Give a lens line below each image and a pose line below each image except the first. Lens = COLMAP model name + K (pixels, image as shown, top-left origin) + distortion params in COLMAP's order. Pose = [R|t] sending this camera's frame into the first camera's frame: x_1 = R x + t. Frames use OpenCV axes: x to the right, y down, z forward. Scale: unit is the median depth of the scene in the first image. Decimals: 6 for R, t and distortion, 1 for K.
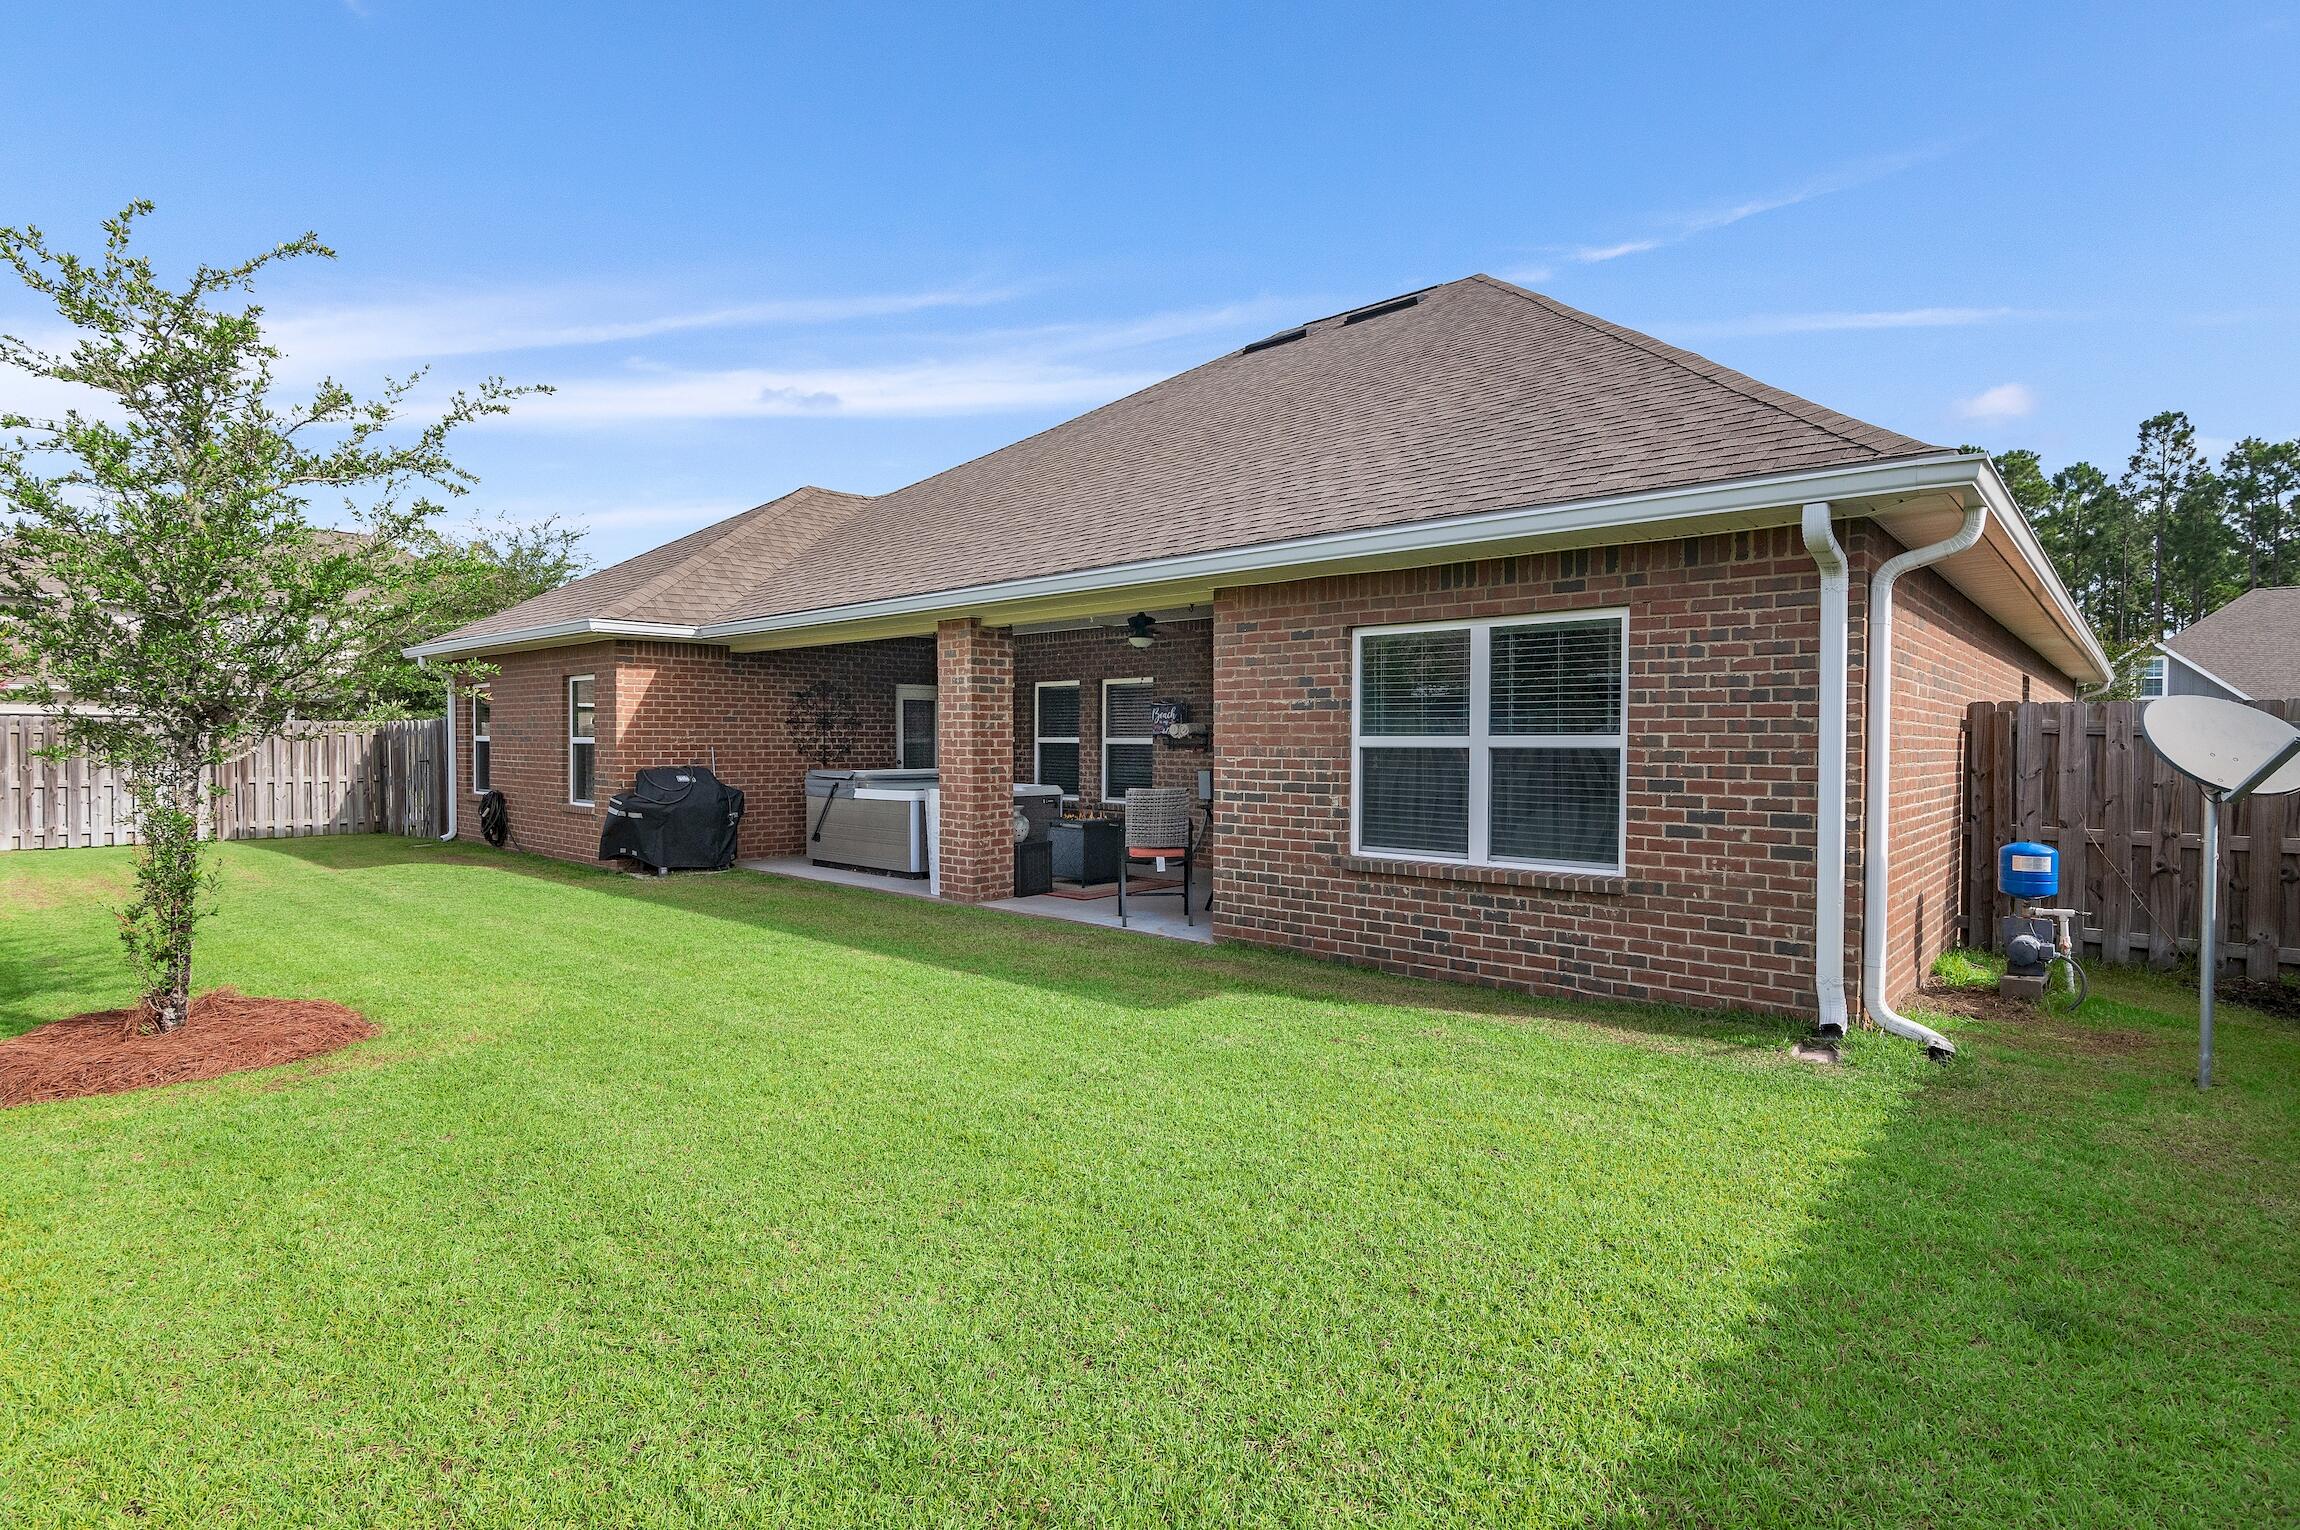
lens RADIAL K [[1140.2, 0, 1139.3], [0, 1140.2, 762.3], [0, 0, 1]] dist [0.008240, -0.000594]
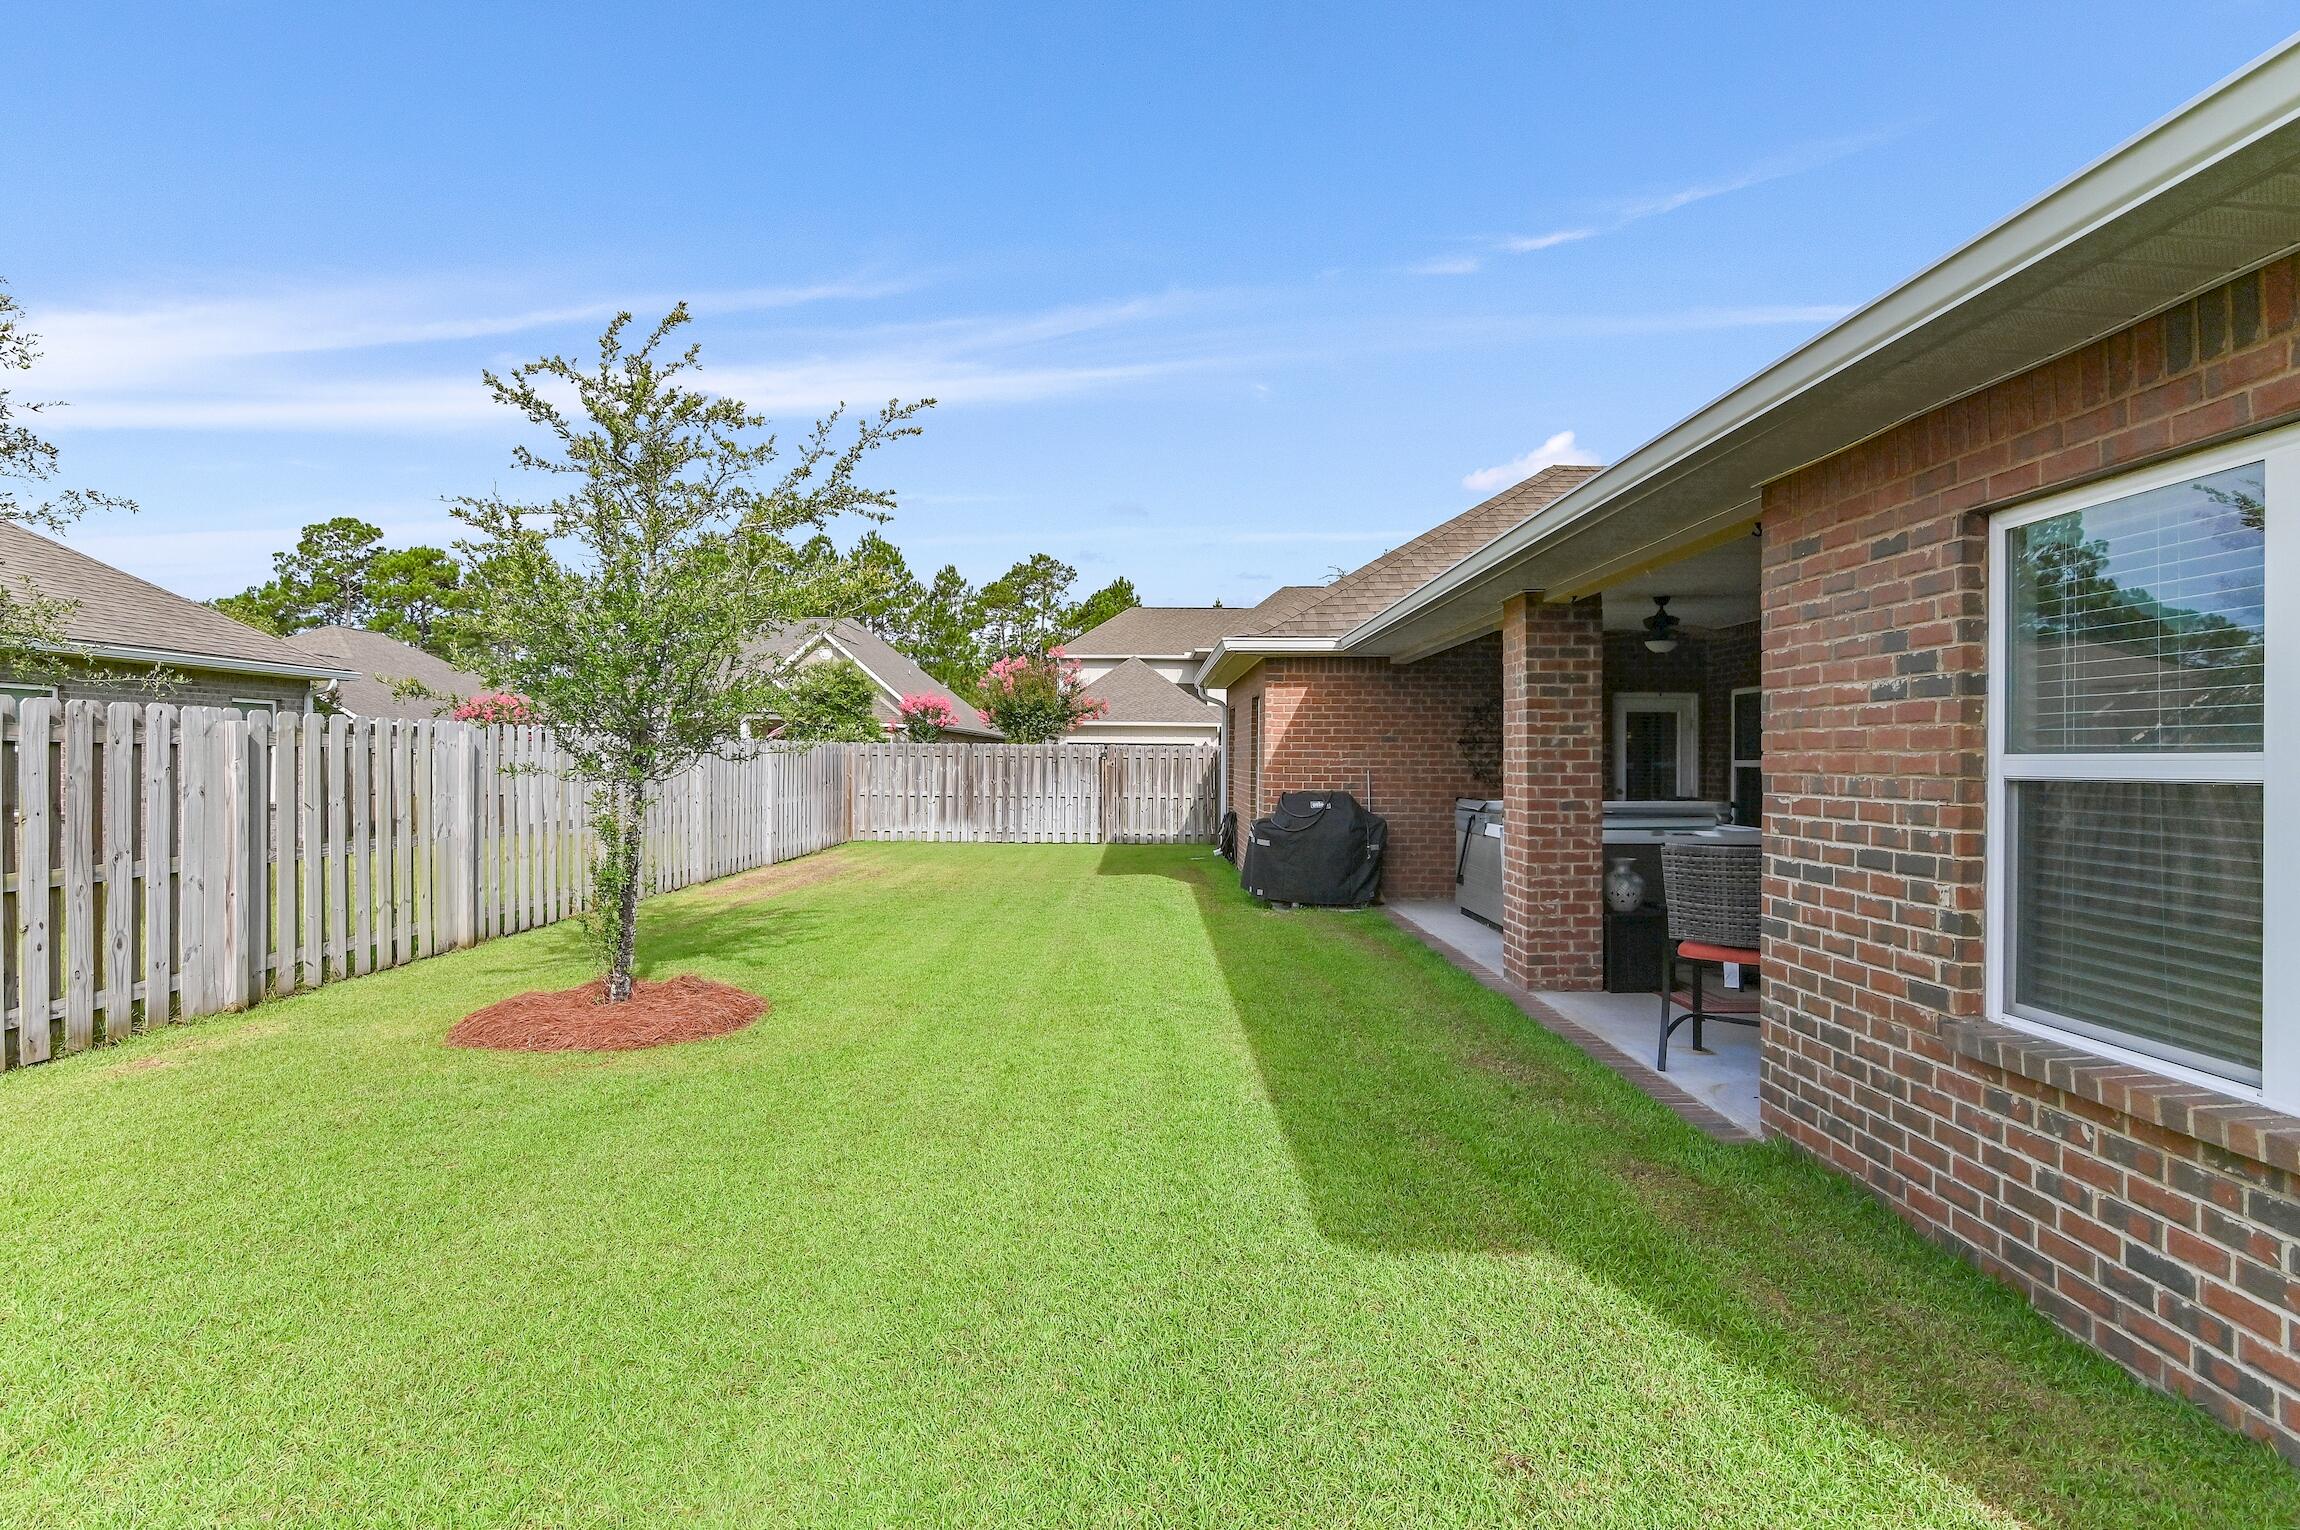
lens RADIAL K [[1140.2, 0, 1145.9], [0, 1140.2, 756.6], [0, 0, 1]] dist [0.008240, -0.000594]
pose [[0.673049, -0.001368, -0.739596, 0.284450], [-0.017747, 0.999680, -0.017999, -0.007723], [0.739385, 0.025240, 0.672810, 0.431277]]
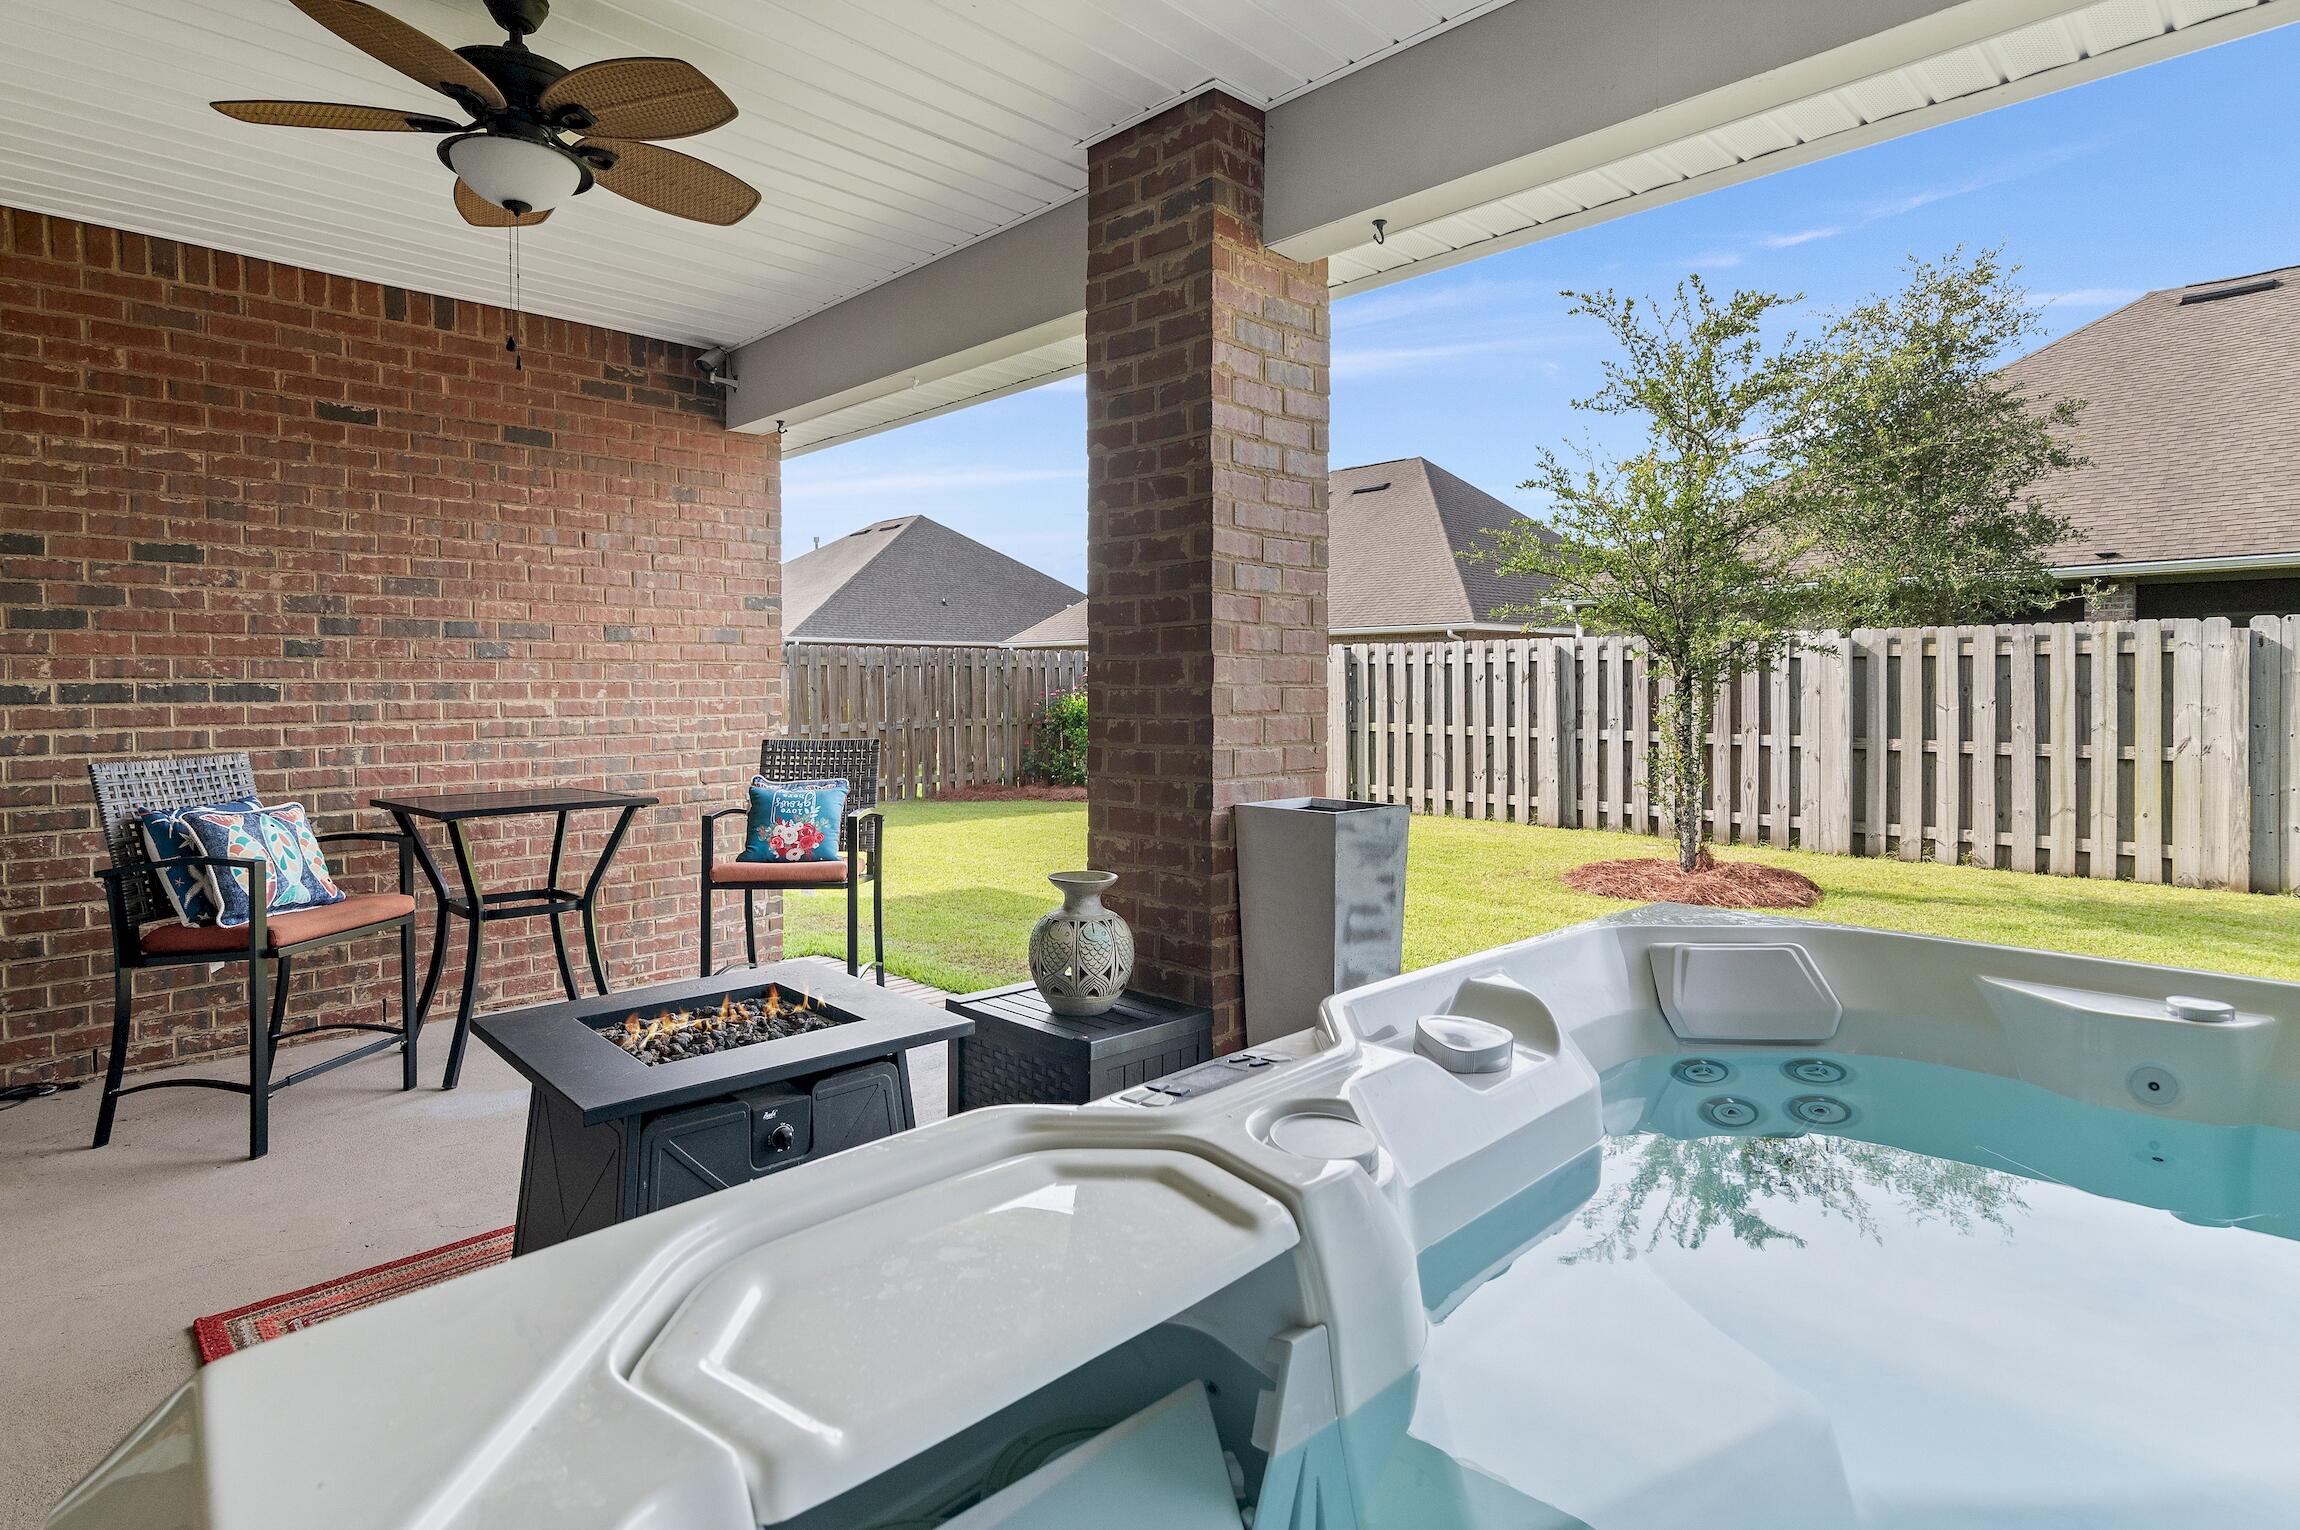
lens RADIAL K [[1140.2, 0, 1137.0], [0, 1140.2, 692.6], [0, 0, 1]] dist [0.008240, -0.000594]
pose [[-0.998243, 0.004302, 0.059092, -0.177161], [0.005764, 0.999681, 0.024594, -0.016934], [-0.058967, 0.024892, -0.997950, 1.700367]]
